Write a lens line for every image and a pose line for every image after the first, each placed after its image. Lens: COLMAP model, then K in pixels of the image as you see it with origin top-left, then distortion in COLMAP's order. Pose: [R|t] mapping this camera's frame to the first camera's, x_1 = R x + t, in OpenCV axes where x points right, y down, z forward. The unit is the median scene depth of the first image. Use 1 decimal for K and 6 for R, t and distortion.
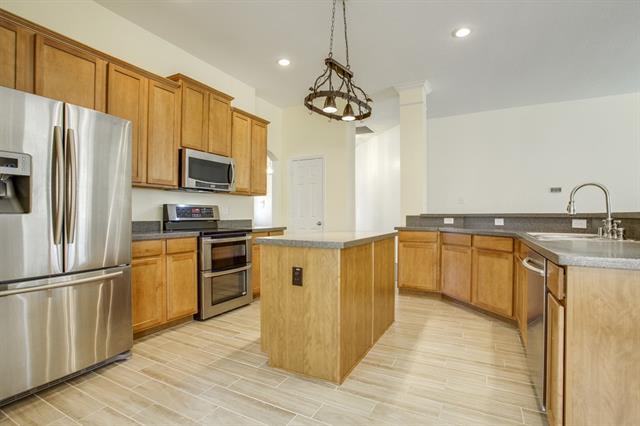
lens RADIAL K [[309.7, 0, 318.3], [0, 309.7, 212.6], [0, 0, 1]] dist [-0.058467, 0.022317]
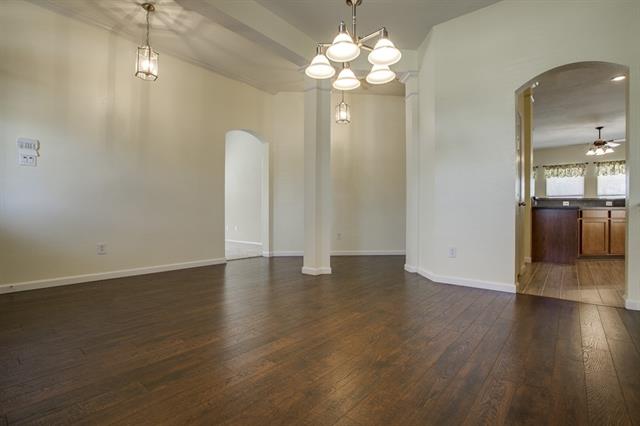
lens RADIAL K [[310.7, 0, 314.0], [0, 310.7, 213.5], [0, 0, 1]] dist [-0.057639, 0.023378]
pose [[0.220779, -0.006551, 0.975302, -1.990354], [-0.008858, 0.999923, 0.008722, 0.131563], [-0.975284, -0.010565, 0.220704, 3.144662]]
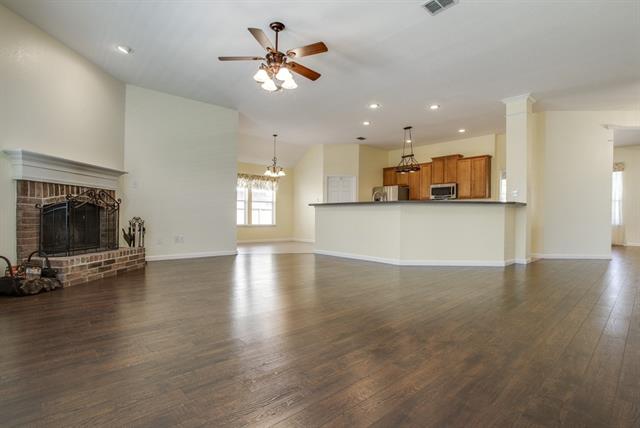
lens RADIAL K [[310.7, 0, 314.0], [0, 310.7, 214.5], [0, 0, 1]] dist [-0.057639, 0.023378]
pose [[-0.349603, -0.009601, -0.936849, 3.665322], [-0.004909, 0.999953, -0.008416, 0.124783], [0.936885, 0.001657, -0.349633, 1.417392]]
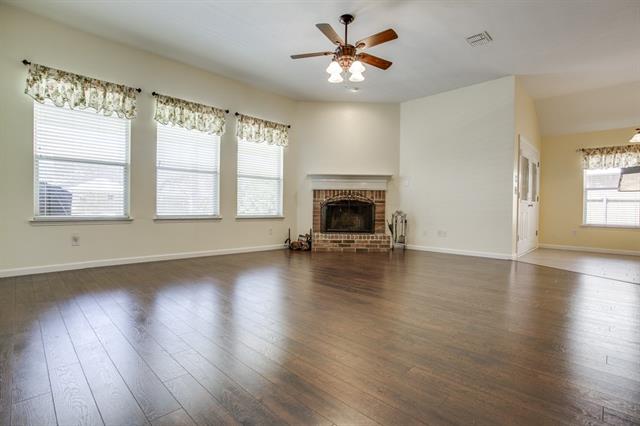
lens RADIAL K [[309.7, 0, 318.3], [0, 309.7, 212.6], [0, 0, 1]] dist [-0.058467, 0.022317]
pose [[-0.957748, -0.016868, 0.287113, 1.885037], [-0.015033, 0.999850, 0.008594, 0.133265], [-0.287215, 0.003915, -0.957858, 2.244720]]
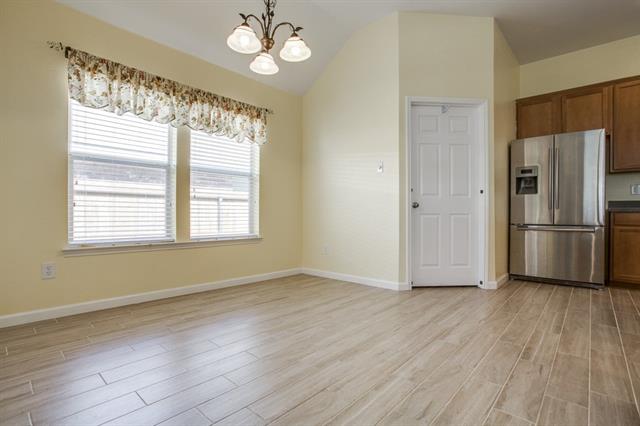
lens RADIAL K [[310.7, 0, 314.0], [0, 310.7, 213.5], [0, 0, 1]] dist [-0.057639, 0.023378]
pose [[-0.249953, -0.001937, -0.968256, 1.157768], [-0.002873, 0.999995, -0.001259, 0.115108], [0.968254, 0.002467, -0.249957, 0.005108]]
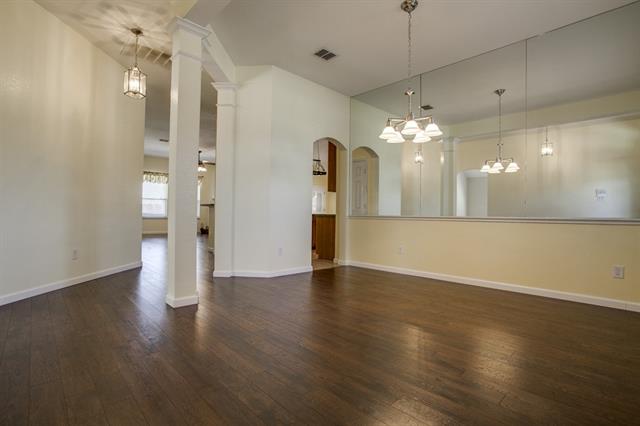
lens RADIAL K [[310.7, 0, 314.0], [0, 310.7, 213.5], [0, 0, 1]] dist [-0.057639, 0.023378]
pose [[-0.943648, -0.020576, 0.330310, -1.156038], [-0.024408, 0.999674, -0.007457, 0.101031], [-0.330049, -0.015099, -0.943843, 4.669351]]
